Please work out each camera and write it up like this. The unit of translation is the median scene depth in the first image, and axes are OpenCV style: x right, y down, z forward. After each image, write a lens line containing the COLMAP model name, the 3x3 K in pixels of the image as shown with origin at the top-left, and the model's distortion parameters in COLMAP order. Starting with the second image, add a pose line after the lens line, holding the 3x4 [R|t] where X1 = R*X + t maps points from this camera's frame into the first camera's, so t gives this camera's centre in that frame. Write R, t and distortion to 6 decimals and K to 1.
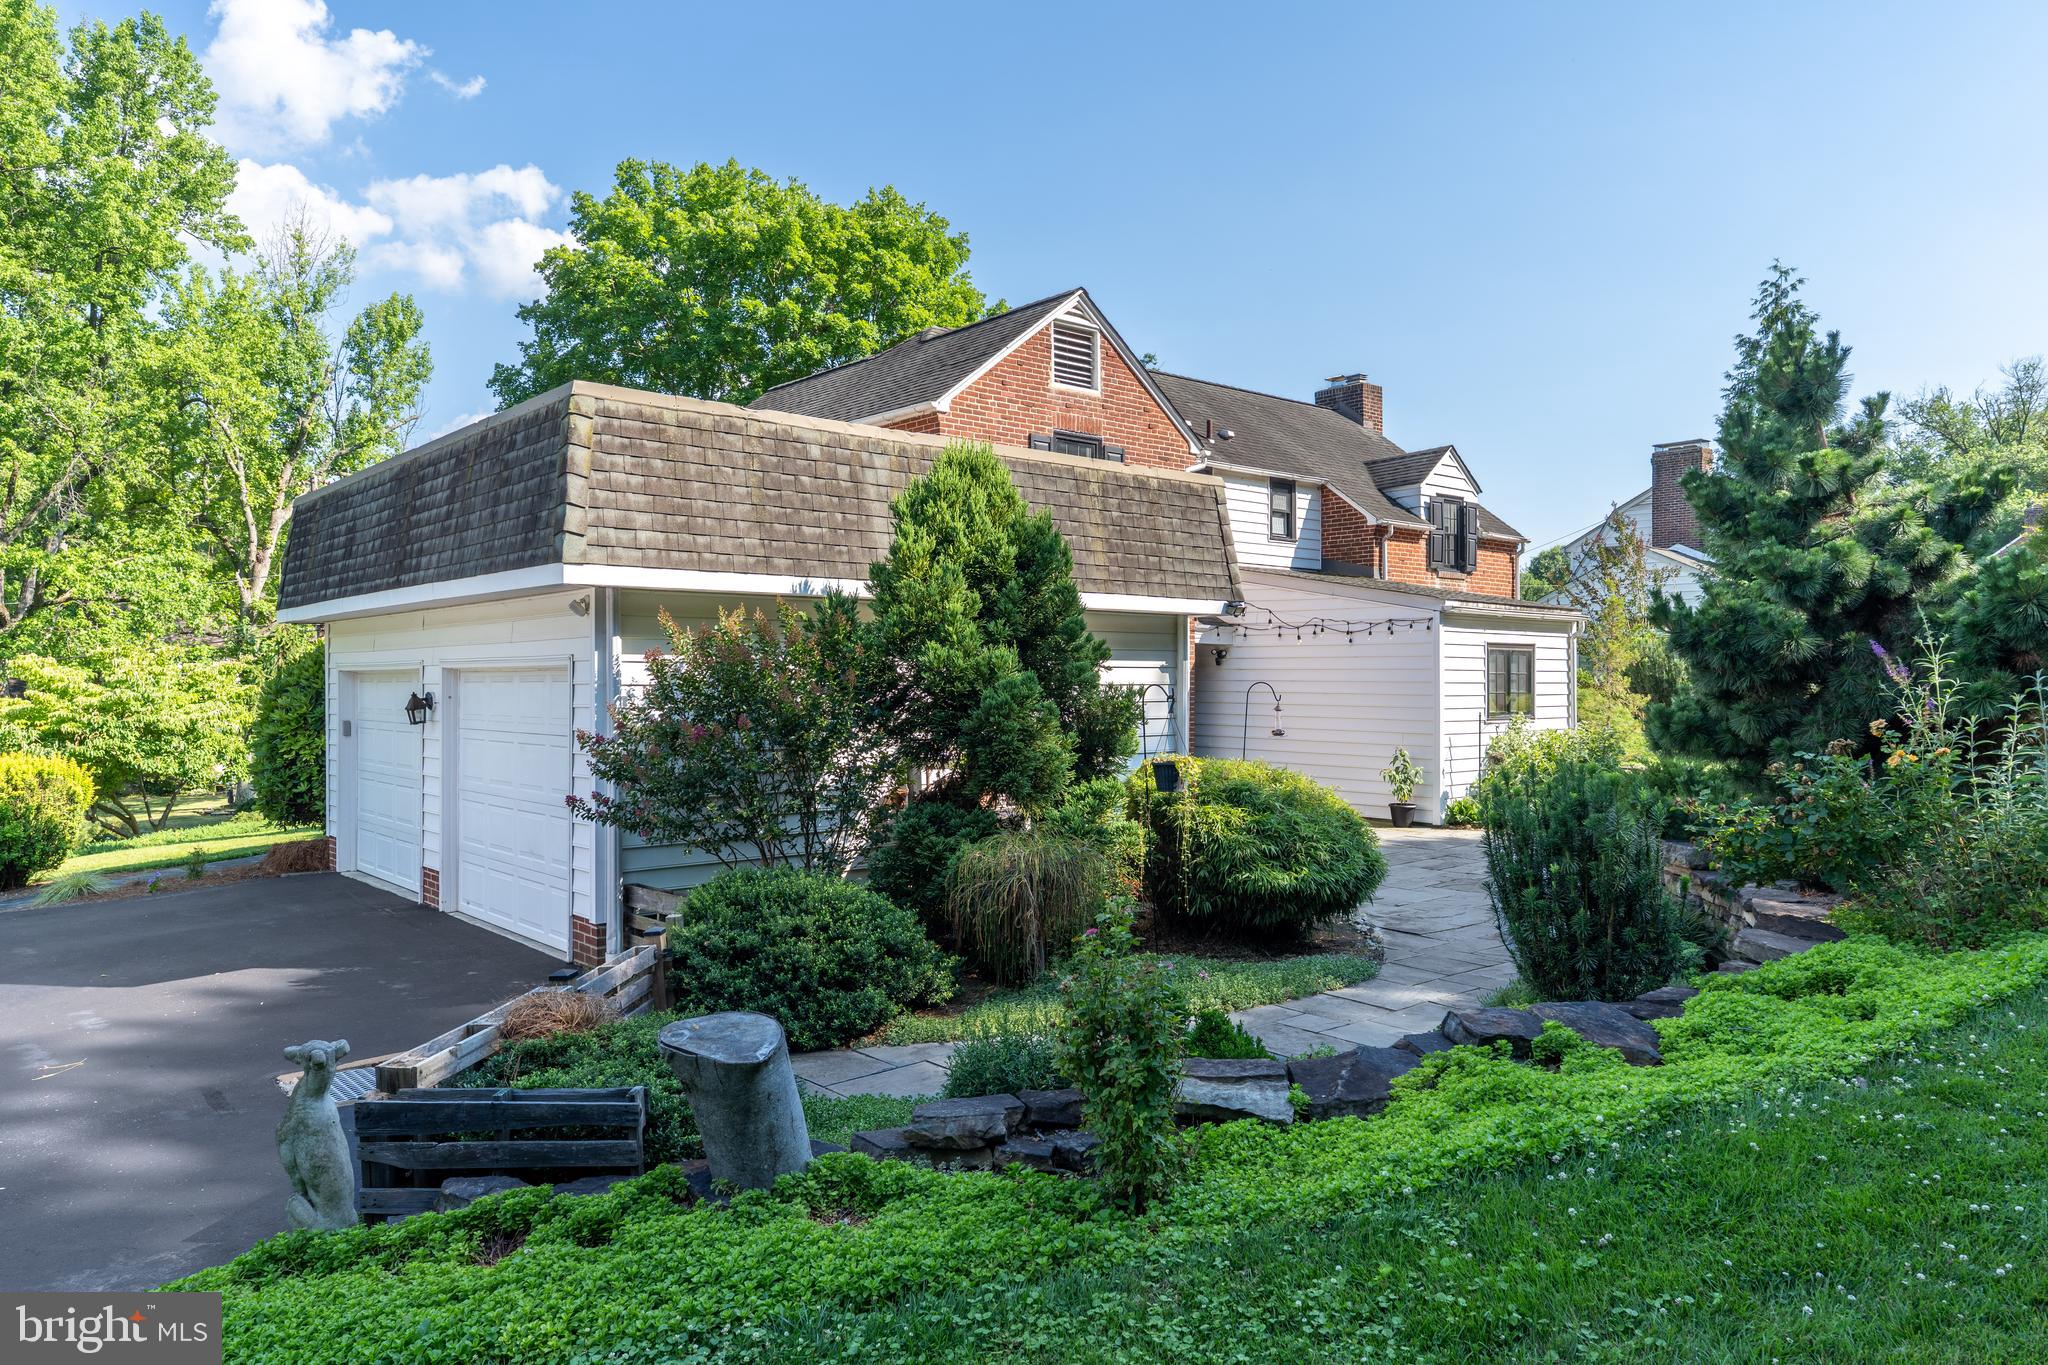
lens RADIAL K [[1350.1, 0, 1017.6], [0, 1350.1, 681.0], [0, 0, 1]] dist [-0.019310, -0.001699]
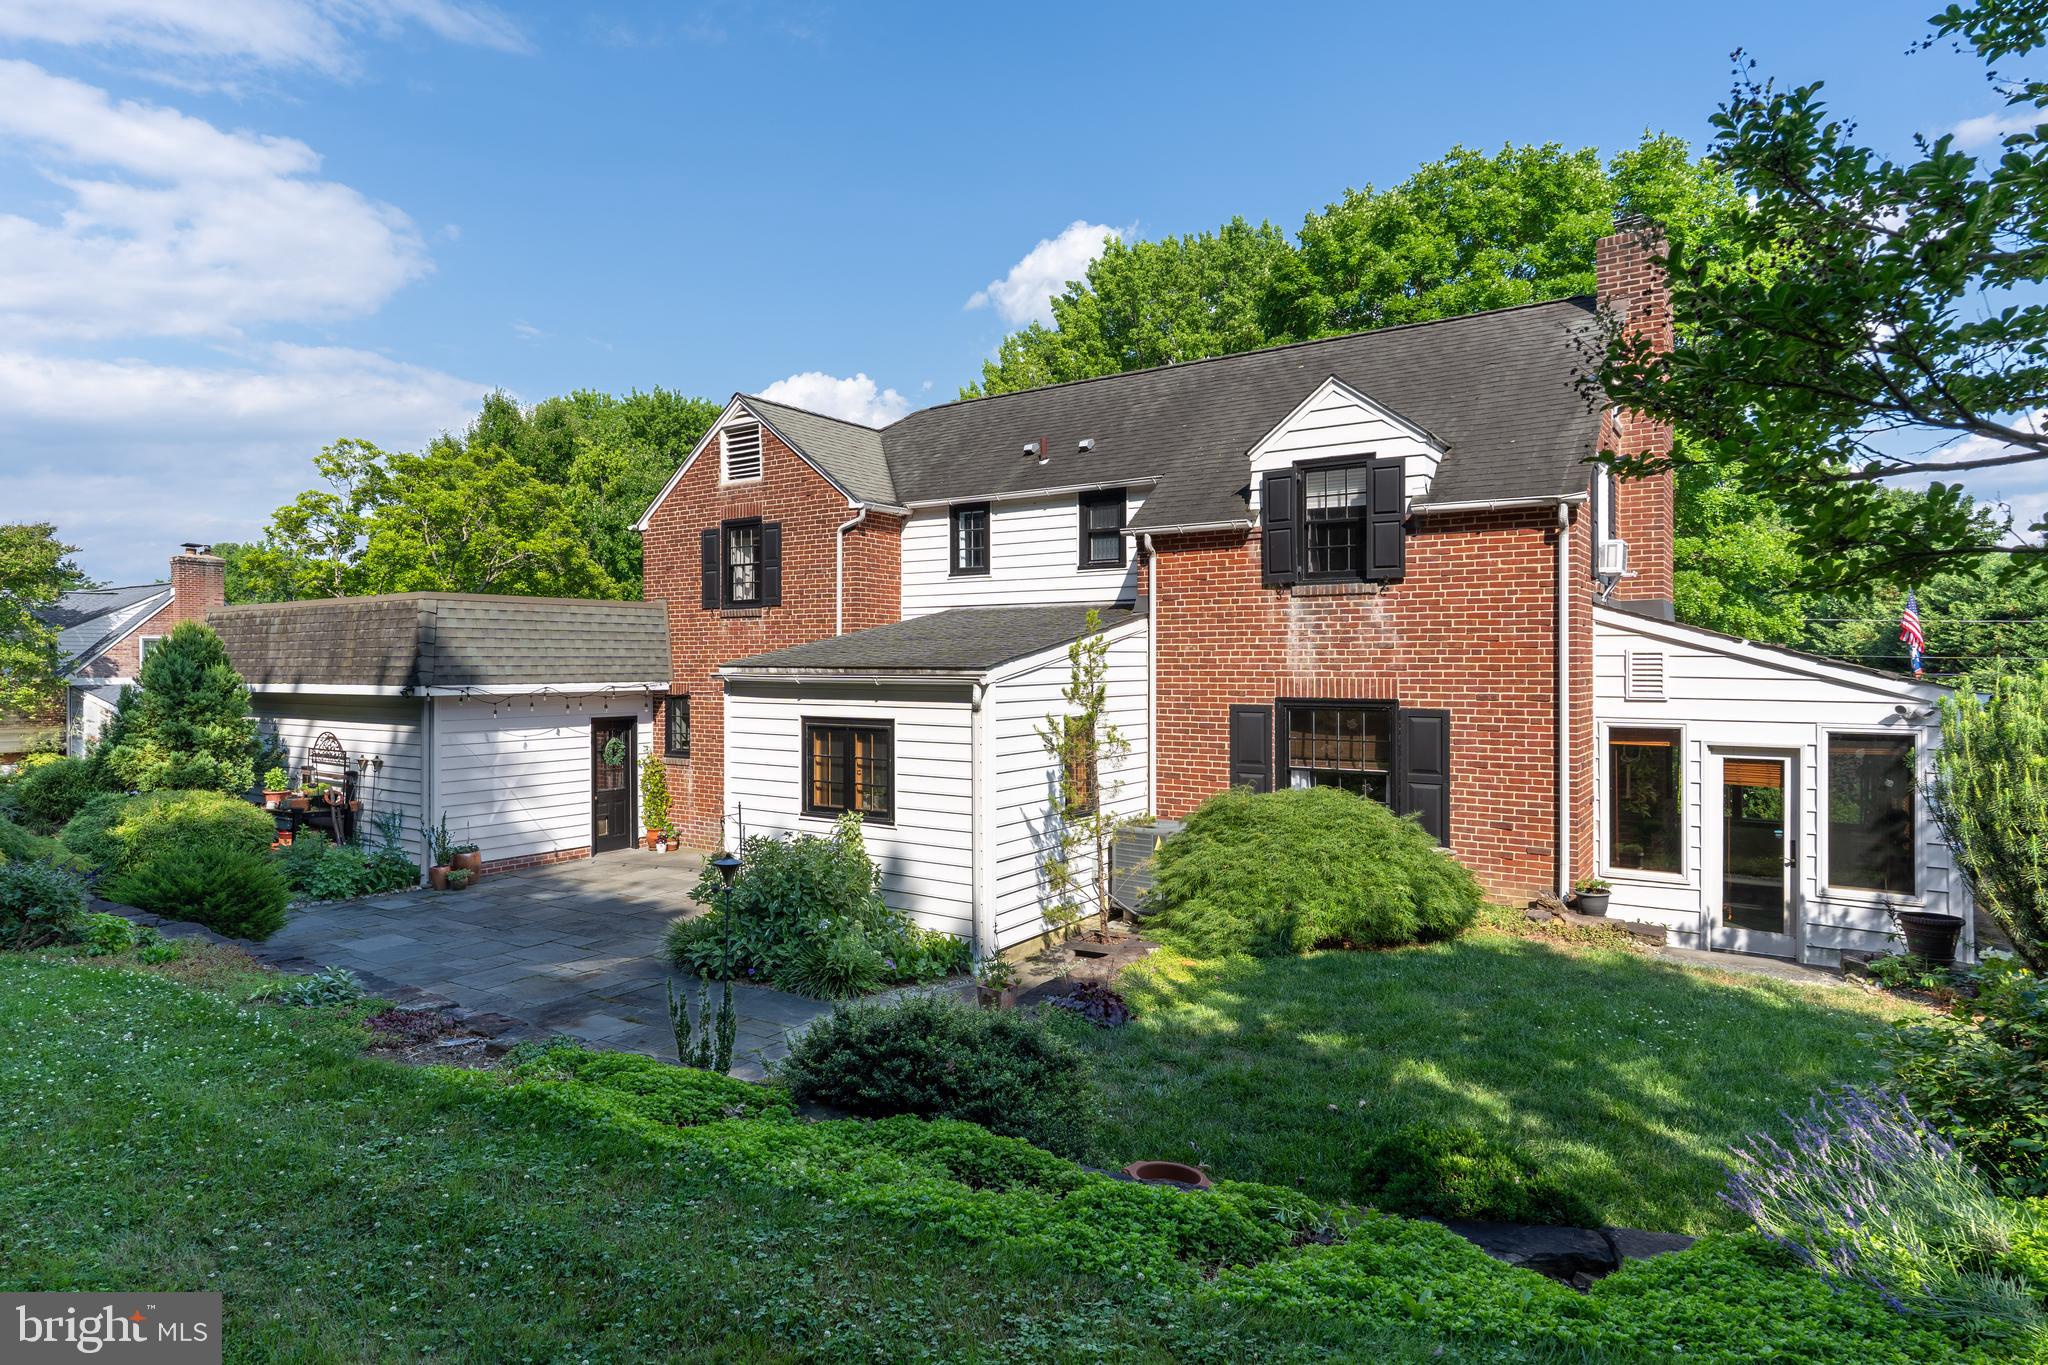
lens RADIAL K [[1175.0, 0, 960.0], [0, 1175.0, 657.6], [0, 0, 1]] dist [-0.014369, -0.000244]
pose [[0.234053, -0.003400, -0.972218, 0.840822], [0.003023, 0.999992, -0.002769, -0.049059], [0.972219, -0.002291, 0.234061, 0.751618]]
